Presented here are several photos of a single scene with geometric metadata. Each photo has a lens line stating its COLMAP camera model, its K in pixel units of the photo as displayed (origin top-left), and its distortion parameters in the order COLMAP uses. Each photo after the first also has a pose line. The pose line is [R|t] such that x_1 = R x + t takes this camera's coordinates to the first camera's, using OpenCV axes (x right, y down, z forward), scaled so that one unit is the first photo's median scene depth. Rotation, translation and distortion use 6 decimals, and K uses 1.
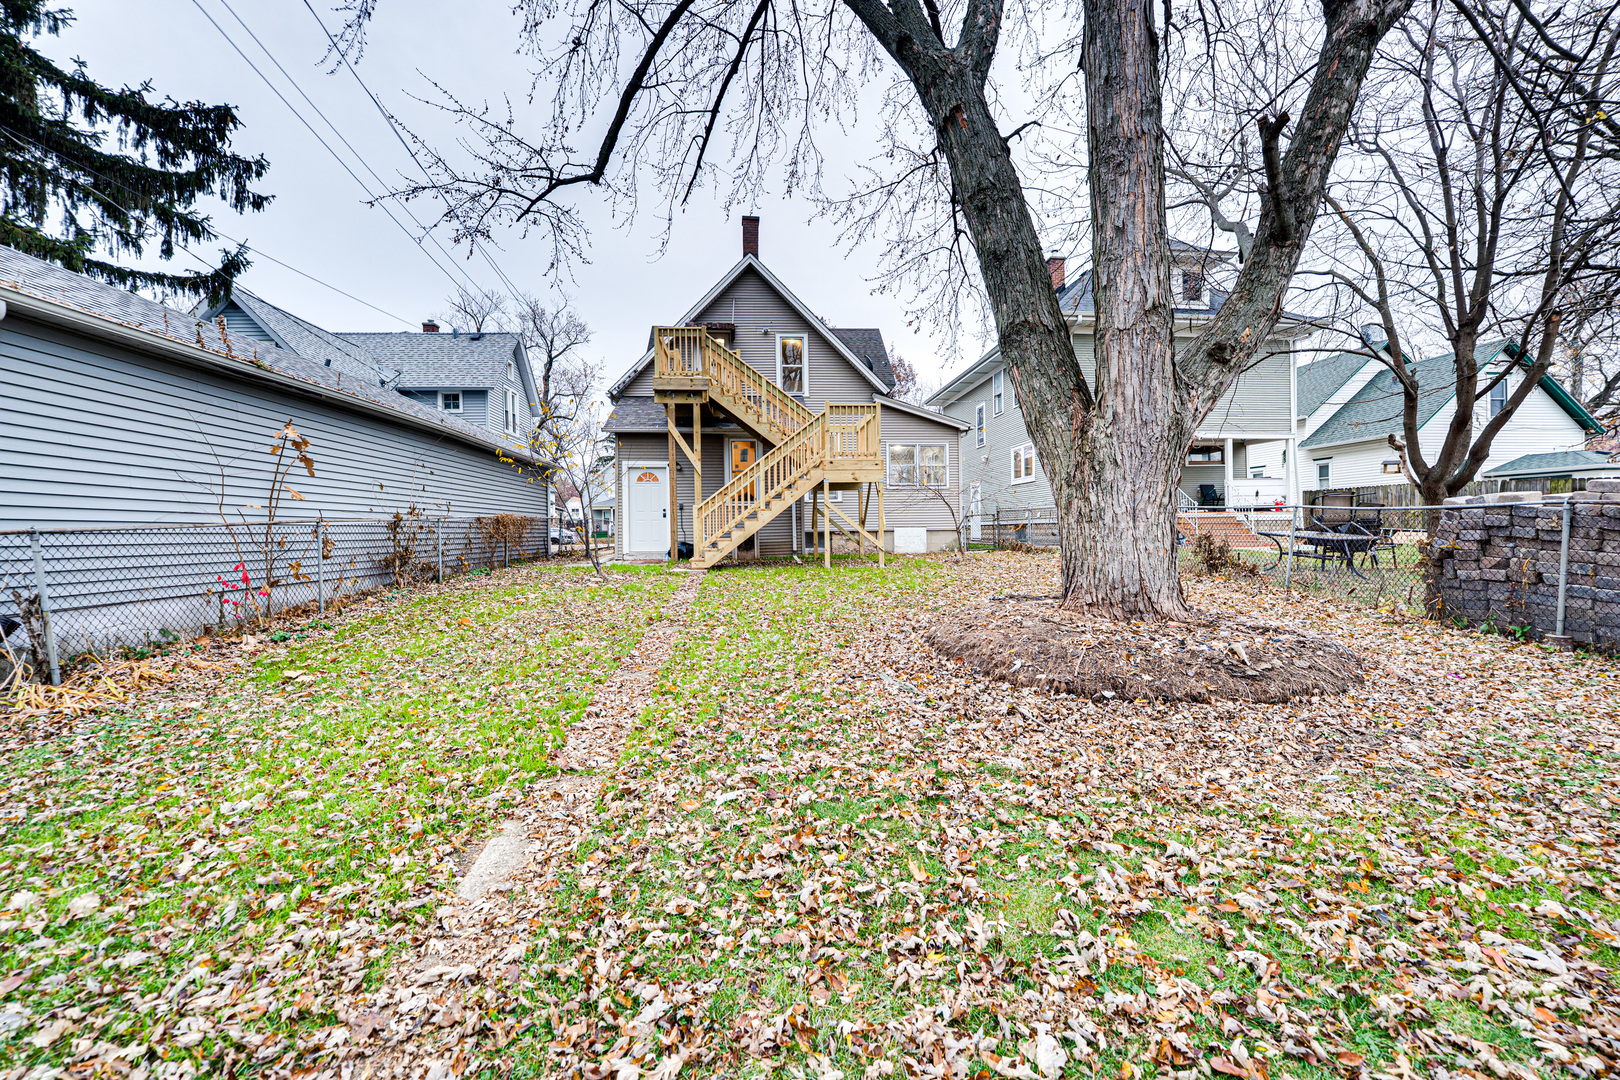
lens RADIAL K [[670.0, 0, 810.0], [0, 670.0, 540.0], [0, 0, 1]] dist [-0.023178, 0.000086]
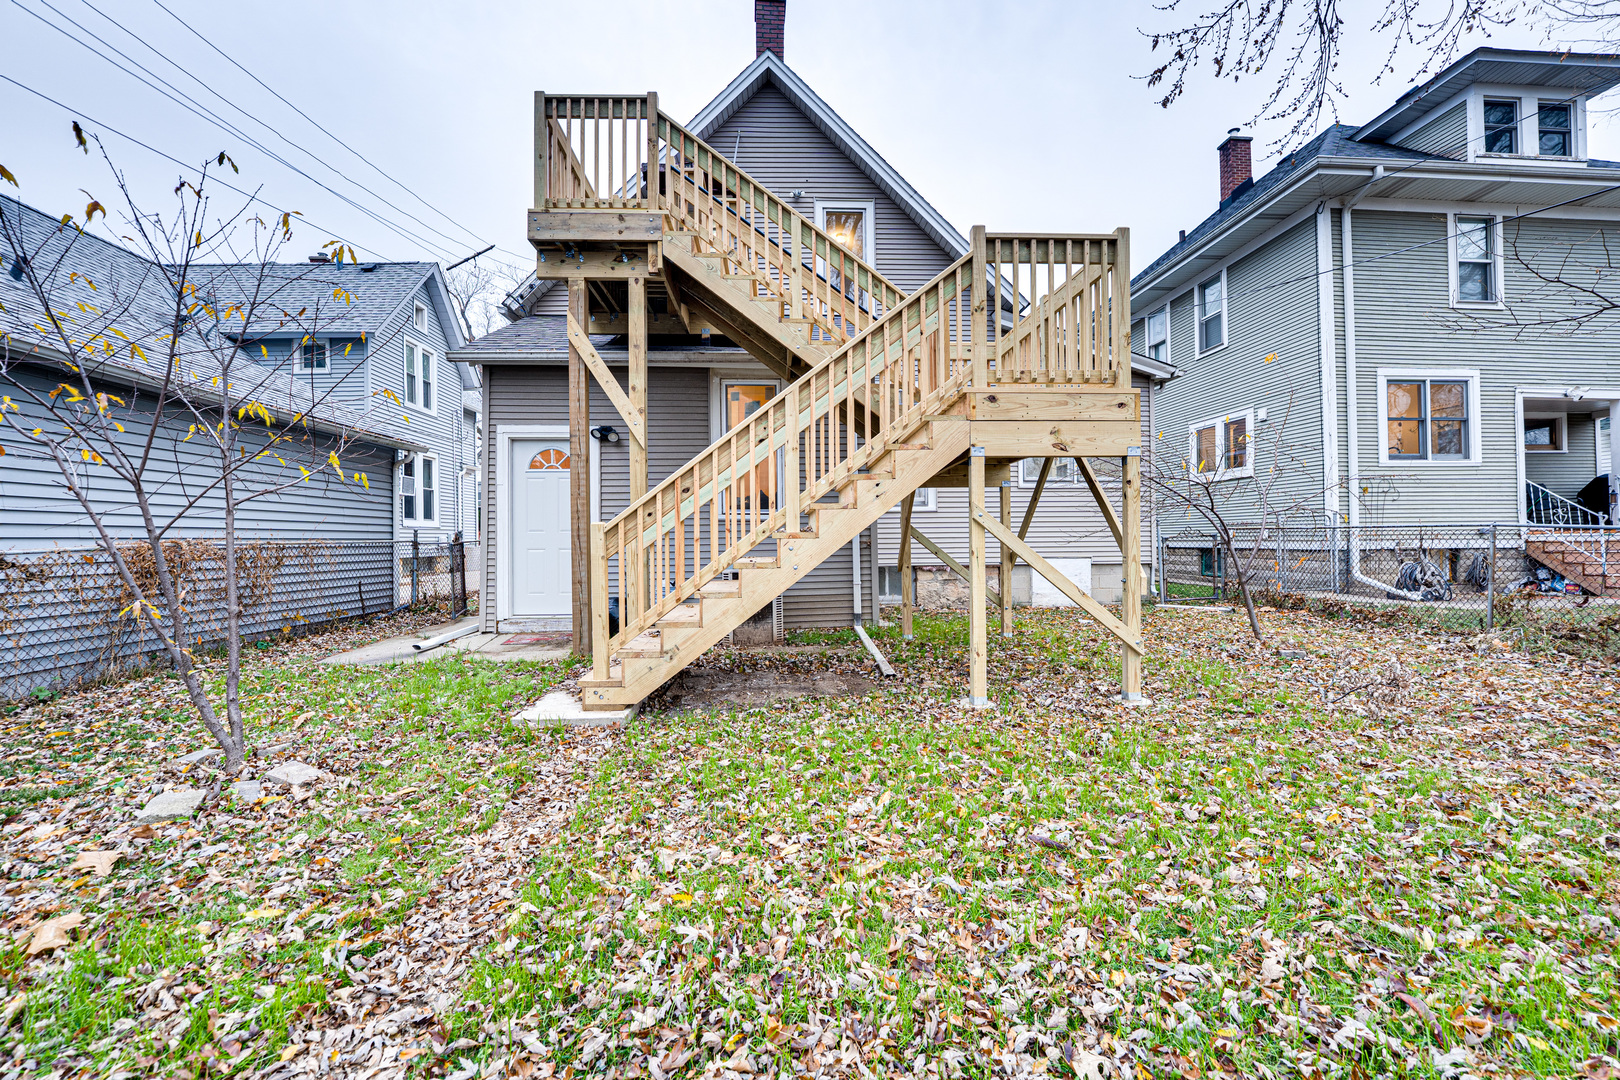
lens RADIAL K [[670.0, 0, 810.0], [0, 670.0, 540.0], [0, 0, 1]] dist [-0.023178, 0.000086]
pose [[0.999341, 0.003578, -0.036108, -0.040209], [-0.004026, 0.999916, -0.012329, -0.031135], [0.036061, 0.012466, 0.999272, 0.532287]]
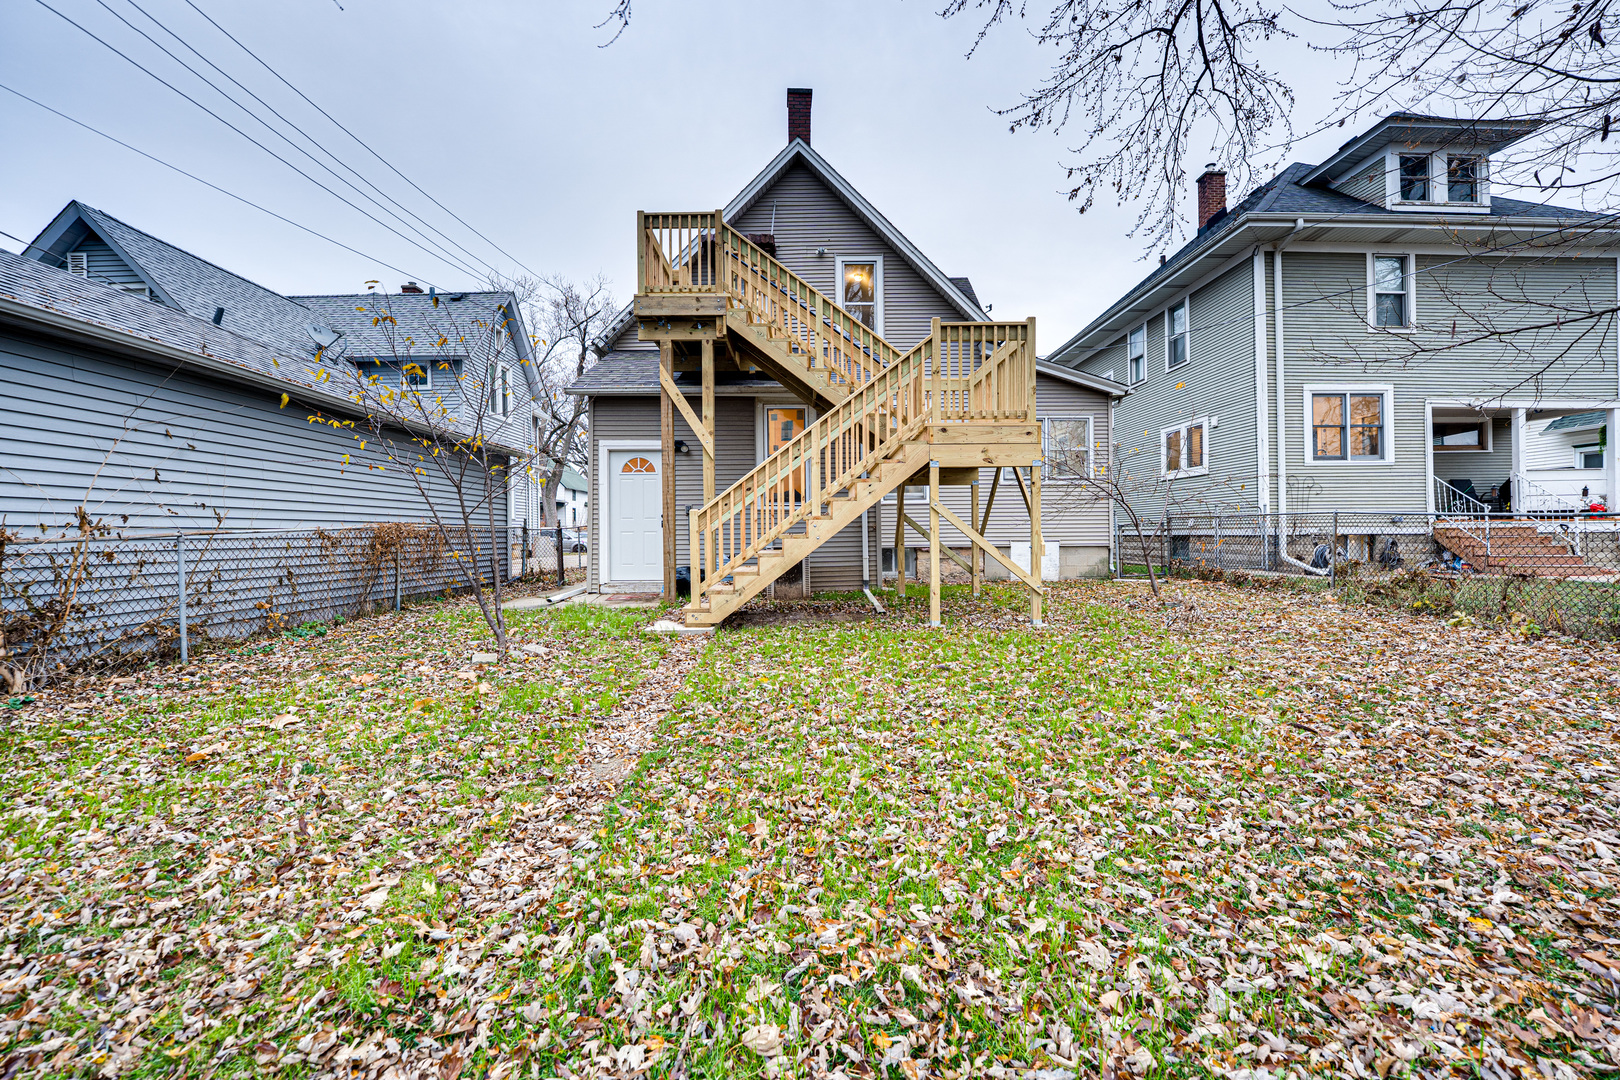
lens RADIAL K [[670.0, 0, 810.0], [0, 670.0, 540.0], [0, 0, 1]] dist [-0.023178, 0.000086]
pose [[0.997031, 0.004385, -0.076871, -0.027573], [-0.004713, 0.999981, -0.004083, -0.019975], [0.076851, 0.004434, 0.997033, 0.371032]]
